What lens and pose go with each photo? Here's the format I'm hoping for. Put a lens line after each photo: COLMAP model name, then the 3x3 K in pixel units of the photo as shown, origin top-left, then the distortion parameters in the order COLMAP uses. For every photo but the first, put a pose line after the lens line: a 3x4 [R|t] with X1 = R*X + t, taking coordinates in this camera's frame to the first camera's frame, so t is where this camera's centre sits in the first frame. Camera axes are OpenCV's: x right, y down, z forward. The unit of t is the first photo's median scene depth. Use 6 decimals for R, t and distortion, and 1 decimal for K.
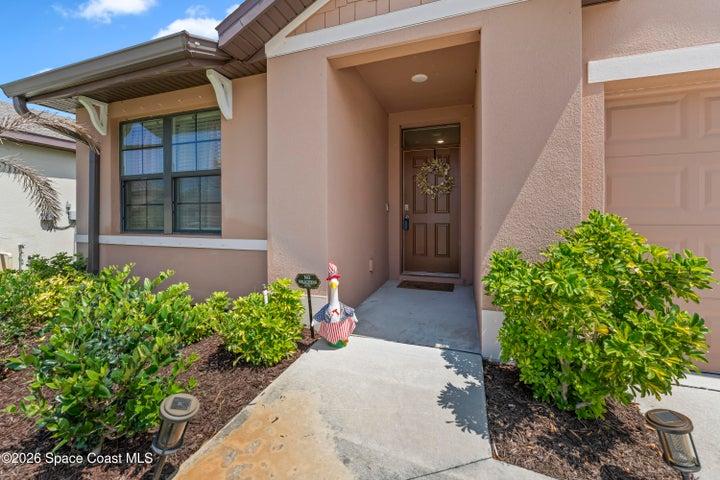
lens RADIAL K [[296.4, 0, 362.4], [0, 296.4, 221.5], [0, 0, 1]] dist [-0.000369, -0.000008]
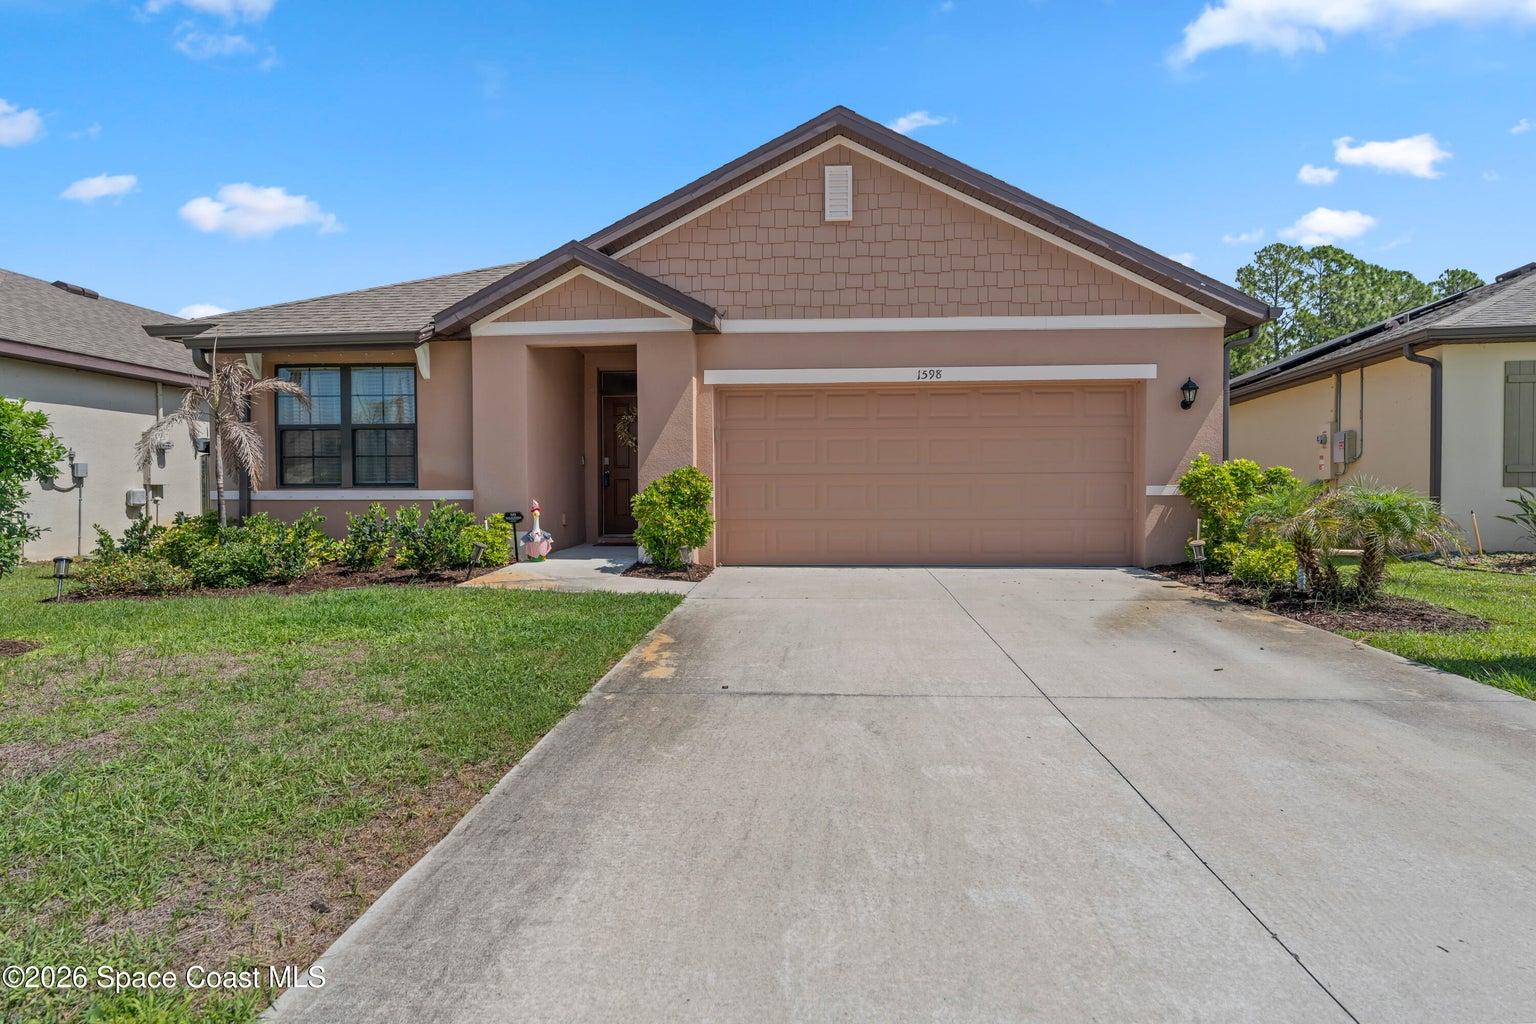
lens RADIAL K [[831.1, 0, 768.0], [0, 831.1, 512.0], [0, 0, 1]] dist [-0.003277, -0.000669]
pose [[0.967017, -0.009408, 0.254539, -0.026938], [0.004919, 0.999821, 0.018265, 0.102490], [-0.254666, -0.016411, 0.966890, -2.536803]]
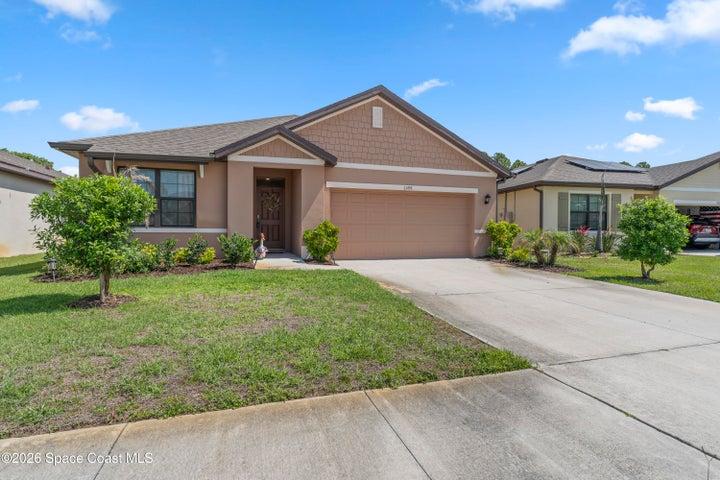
lens RADIAL K [[389.6, 0, 360.0], [0, 389.6, 240.0], [0, 0, 1]] dist [-0.003277, -0.000669]
pose [[0.798968, -0.008516, 0.601313, -1.489135], [-0.000982, 0.999880, 0.015466, 0.116482], [-0.601372, -0.012948, 0.798864, -2.548570]]
